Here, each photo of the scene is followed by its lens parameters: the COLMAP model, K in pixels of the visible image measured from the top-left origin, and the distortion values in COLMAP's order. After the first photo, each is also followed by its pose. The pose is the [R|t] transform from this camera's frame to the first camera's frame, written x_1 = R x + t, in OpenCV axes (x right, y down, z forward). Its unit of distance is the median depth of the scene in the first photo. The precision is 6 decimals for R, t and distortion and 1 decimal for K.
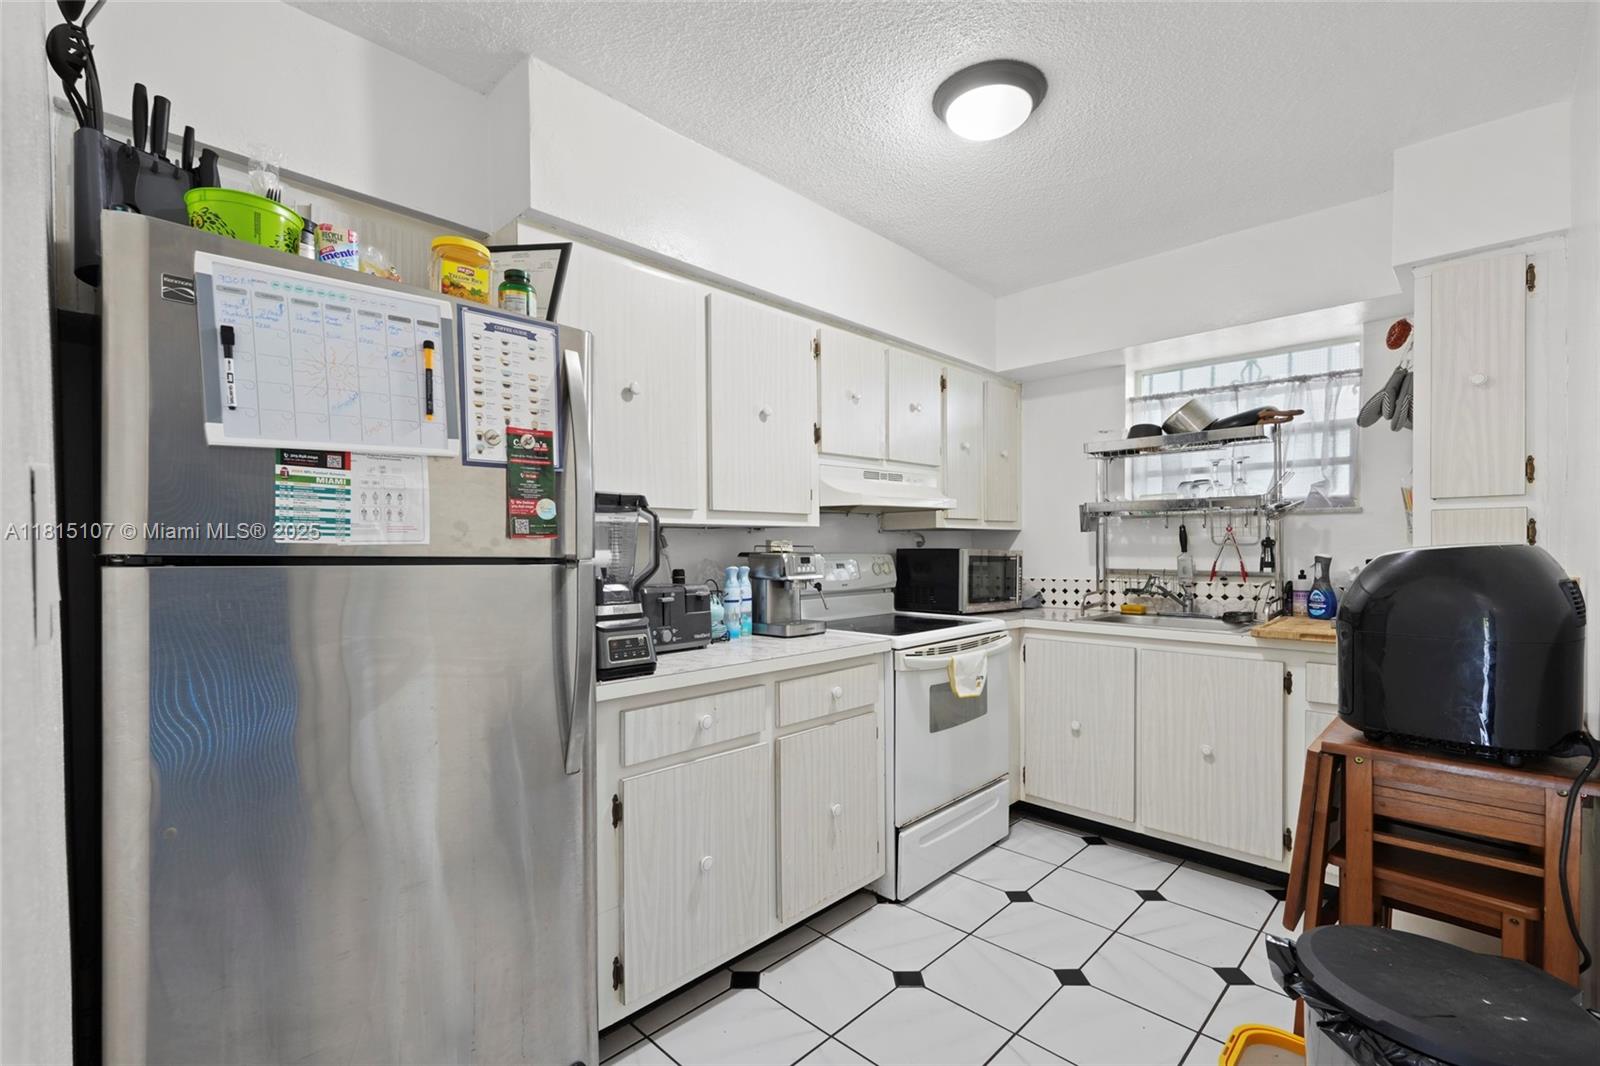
lens RADIAL K [[704.8, 0, 800.0], [0, 704.8, 533.0], [0, 0, 1]] dist [0.001254, -0.000184]
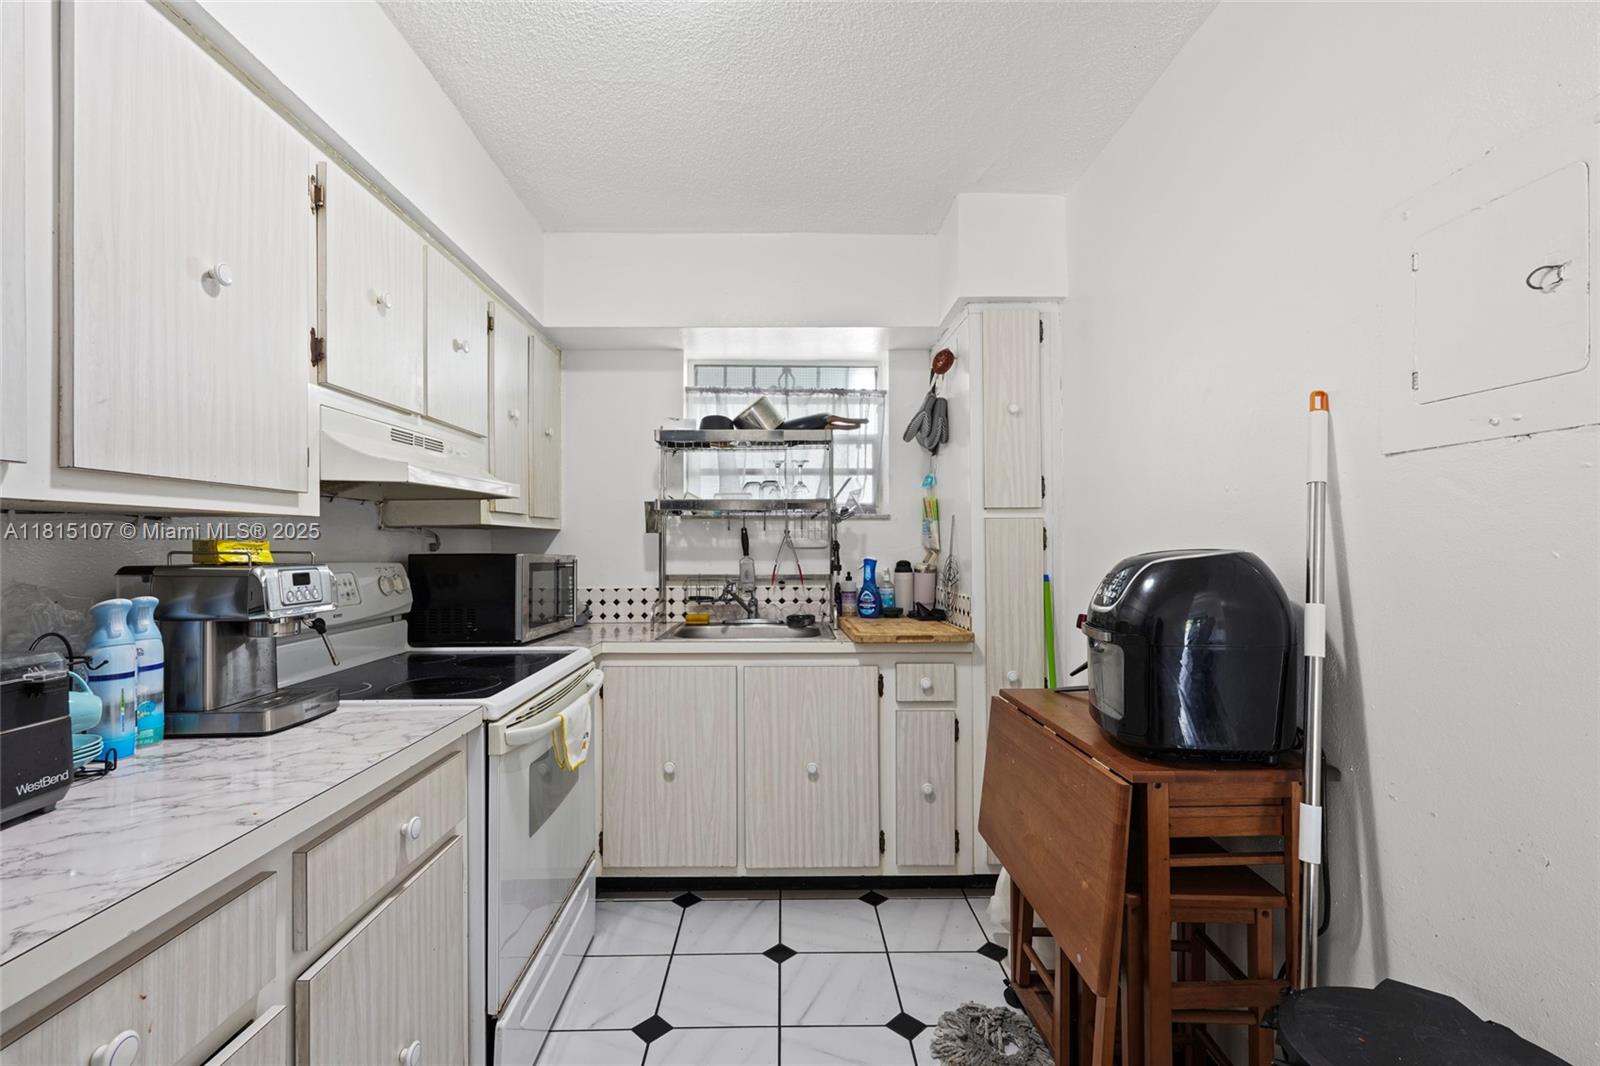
lens RADIAL K [[704.8, 0, 800.0], [0, 704.8, 533.0], [0, 0, 1]] dist [0.001254, -0.000184]
pose [[0.705189, 0.014435, 0.708873, -0.087855], [-0.013362, 0.999886, -0.007069, 0.002416], [-0.708894, -0.004487, 0.705301, 0.304550]]
